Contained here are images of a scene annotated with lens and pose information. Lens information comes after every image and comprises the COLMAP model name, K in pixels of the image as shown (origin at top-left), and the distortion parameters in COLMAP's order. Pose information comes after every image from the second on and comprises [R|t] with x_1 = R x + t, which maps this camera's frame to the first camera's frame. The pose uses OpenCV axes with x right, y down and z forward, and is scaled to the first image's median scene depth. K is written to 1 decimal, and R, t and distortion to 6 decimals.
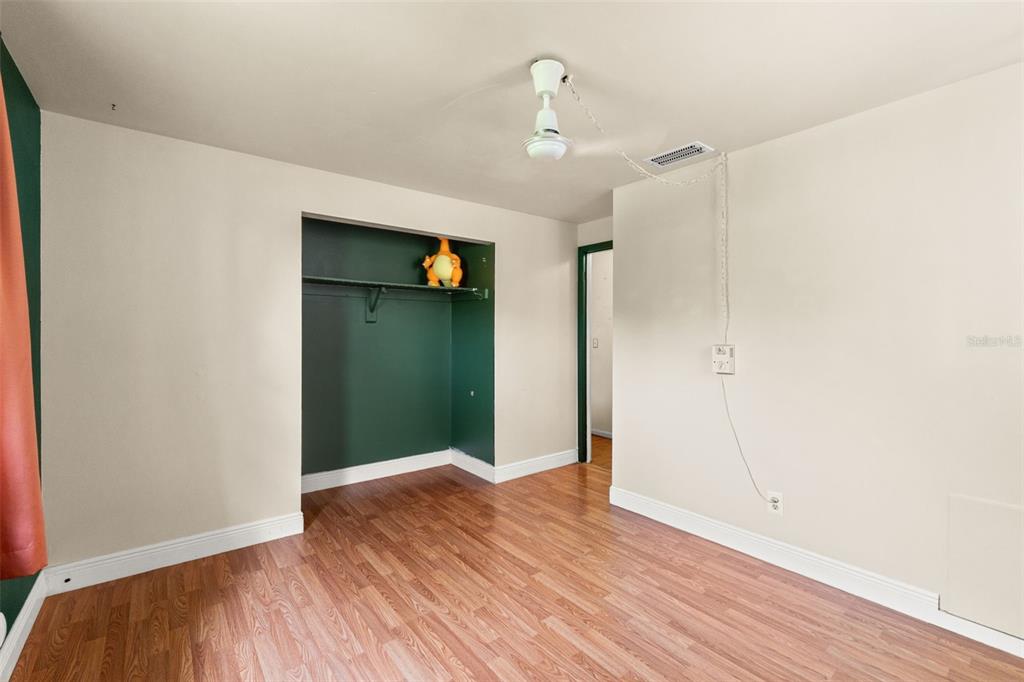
lens RADIAL K [[440.1, 0, 512.1], [0, 440.1, 337.5], [0, 0, 1]] dist [-0.004690, -0.000468]
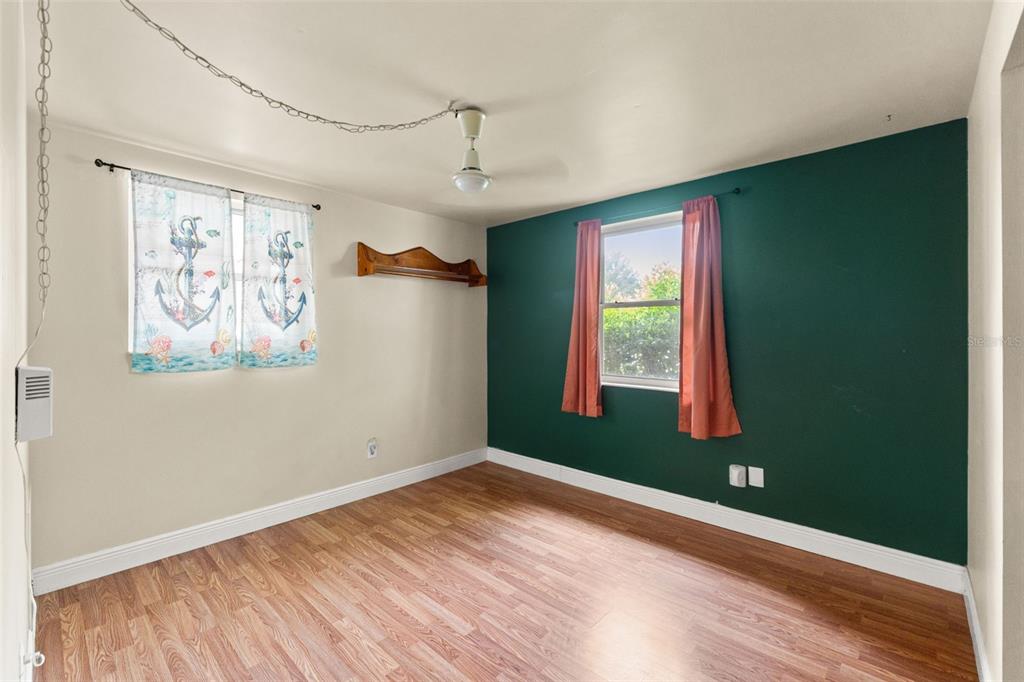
lens RADIAL K [[440.1, 0, 511.7], [0, 440.1, 335.8], [0, 0, 1]] dist [-0.004690, -0.000468]
pose [[-0.988174, 0.000496, -0.153333, 0.140674], [-0.000866, 0.999961, 0.008815, -0.018323], [0.153332, 0.008844, -0.988135, 2.011786]]
